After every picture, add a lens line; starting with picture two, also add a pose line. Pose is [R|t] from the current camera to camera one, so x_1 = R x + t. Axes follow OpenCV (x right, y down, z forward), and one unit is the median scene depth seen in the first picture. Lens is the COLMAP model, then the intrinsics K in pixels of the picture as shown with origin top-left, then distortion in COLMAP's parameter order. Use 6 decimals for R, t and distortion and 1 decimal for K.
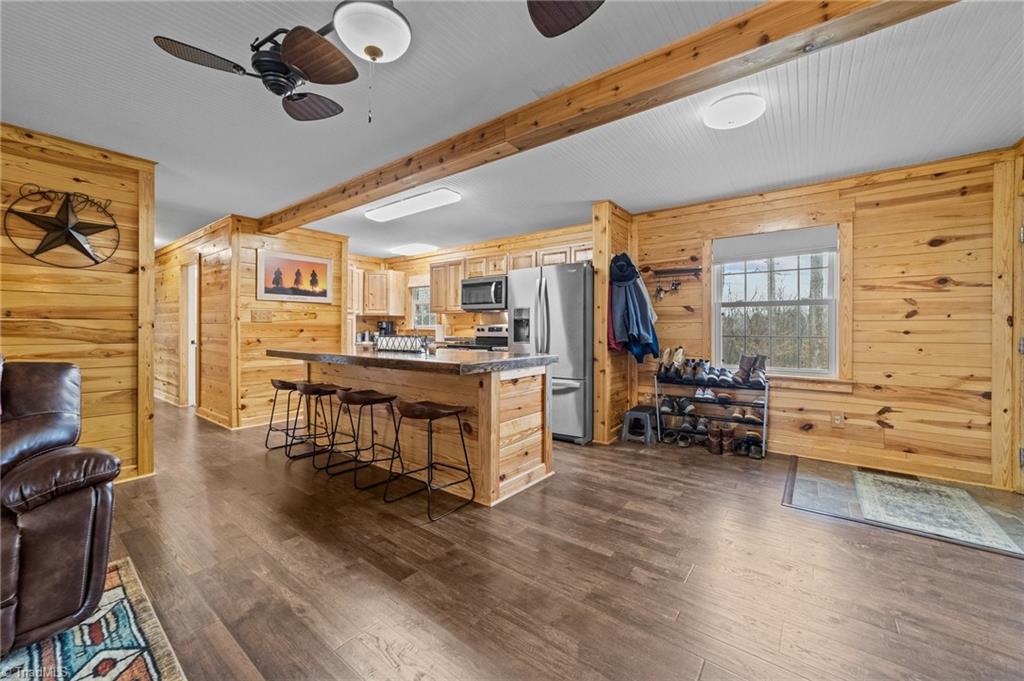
lens RADIAL K [[393.4, 0, 507.0], [0, 393.4, 326.6], [0, 0, 1]] dist [-0.017231, 0.008283]
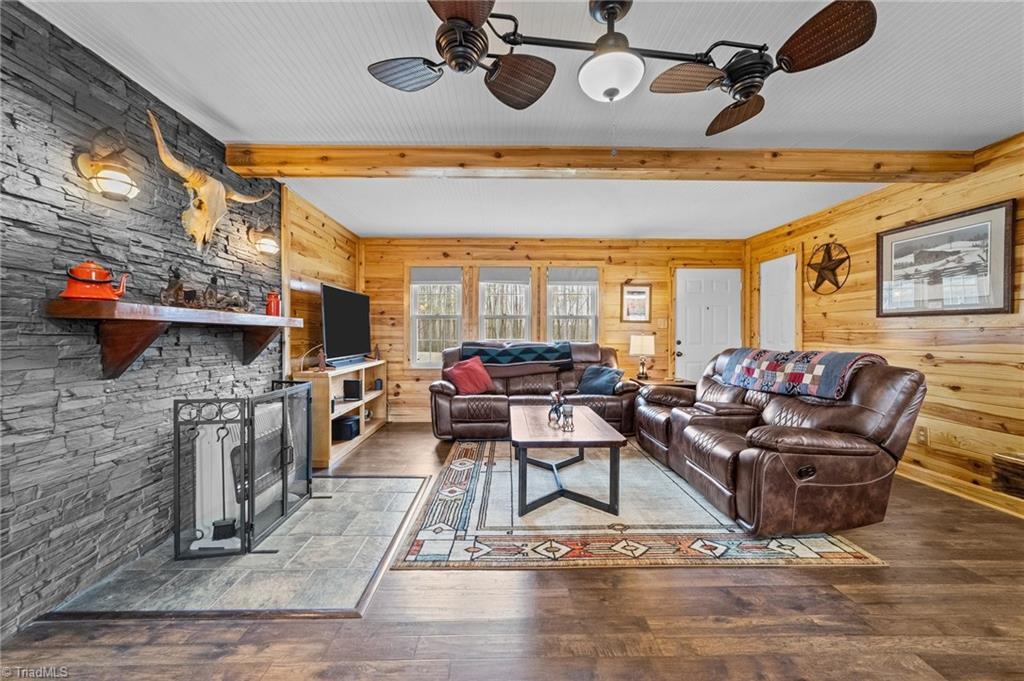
lens RADIAL K [[393.4, 0, 508.4], [0, 393.4, 338.7], [0, 0, 1]] dist [-0.017231, 0.008283]
pose [[-0.778335, 0.000740, -0.627848, 0.275466], [0.000348, 1.000000, 0.000747, 0.004556], [0.627849, 0.000363, -0.778335, 0.767042]]
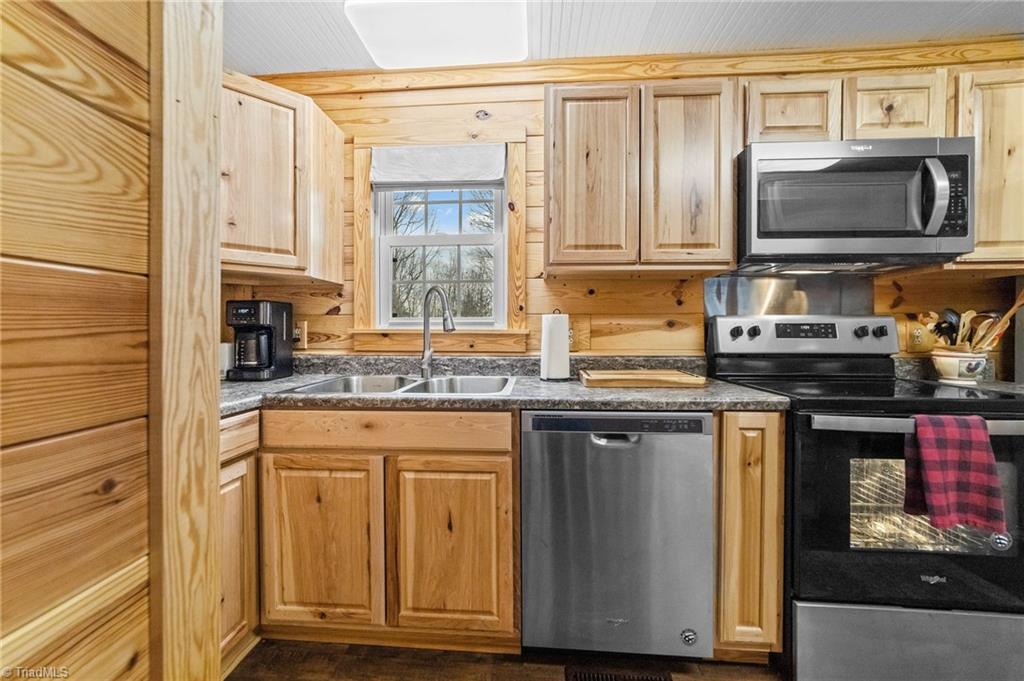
lens RADIAL K [[393.4, 0, 509.4], [0, 393.4, 334.6], [0, 0, 1]] dist [-0.017231, 0.008283]
pose [[0.837392, -0.011326, 0.546486, -0.752206], [0.000661, 0.999806, 0.019708, 0.007954], [-0.546603, -0.016142, 0.837236, 1.654958]]
